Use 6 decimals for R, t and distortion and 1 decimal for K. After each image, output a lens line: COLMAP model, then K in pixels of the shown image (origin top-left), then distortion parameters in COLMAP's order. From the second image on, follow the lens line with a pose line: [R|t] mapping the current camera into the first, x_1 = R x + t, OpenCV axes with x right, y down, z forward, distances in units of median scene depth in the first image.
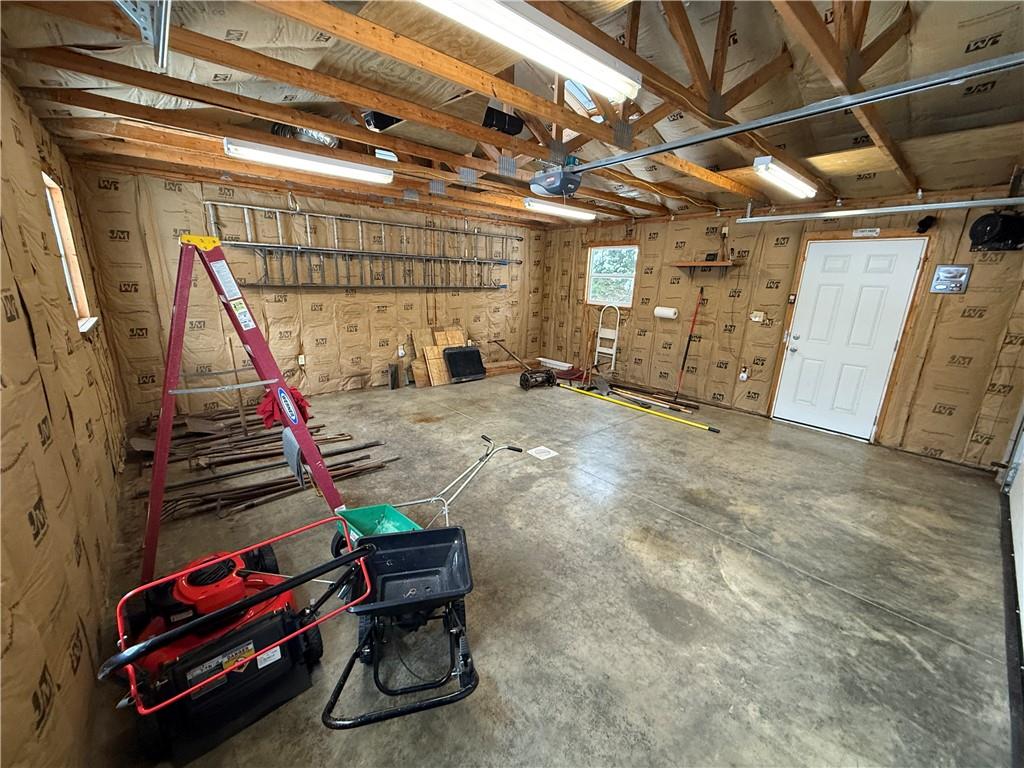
lens RADIAL K [[406.9, 0, 512.4], [0, 406.9, 385.0], [0, 0, 1]] dist [-0.002743, 0.000141]
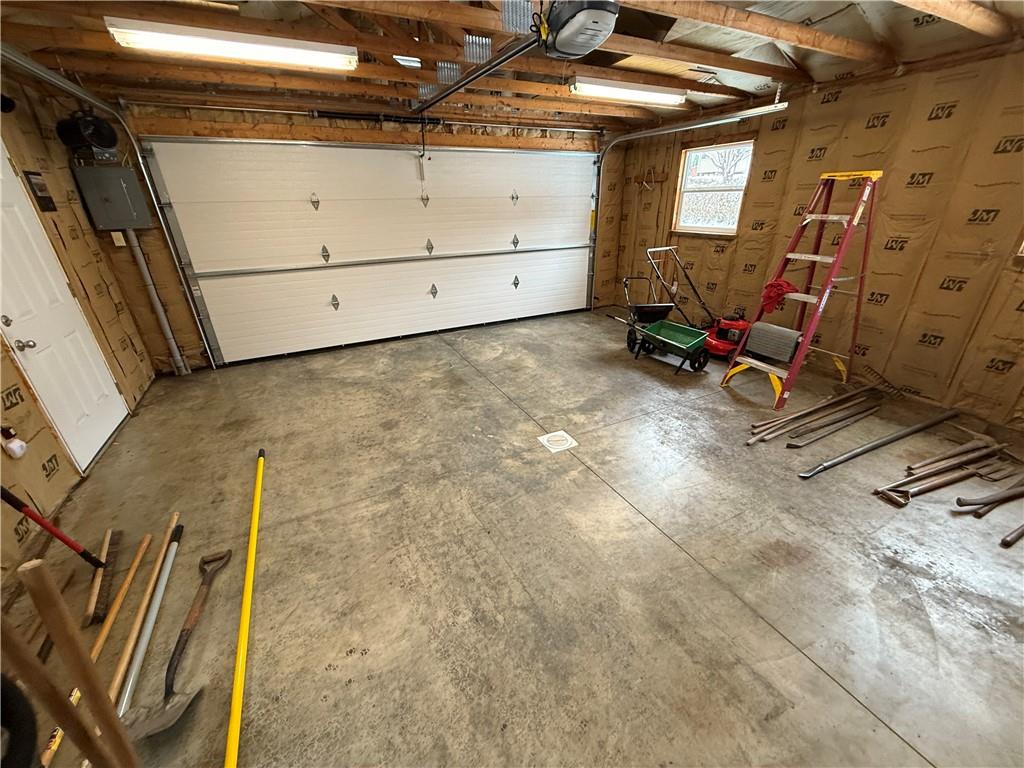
lens RADIAL K [[406.9, 0, 512.1], [0, 406.9, 385.5], [0, 0, 1]] dist [-0.002743, 0.000141]
pose [[-0.969806, -0.114142, 0.215520, 0.005239], [0.049563, 0.773030, 0.632430, -0.462891], [-0.238790, 0.624016, -0.744032, 1.756475]]
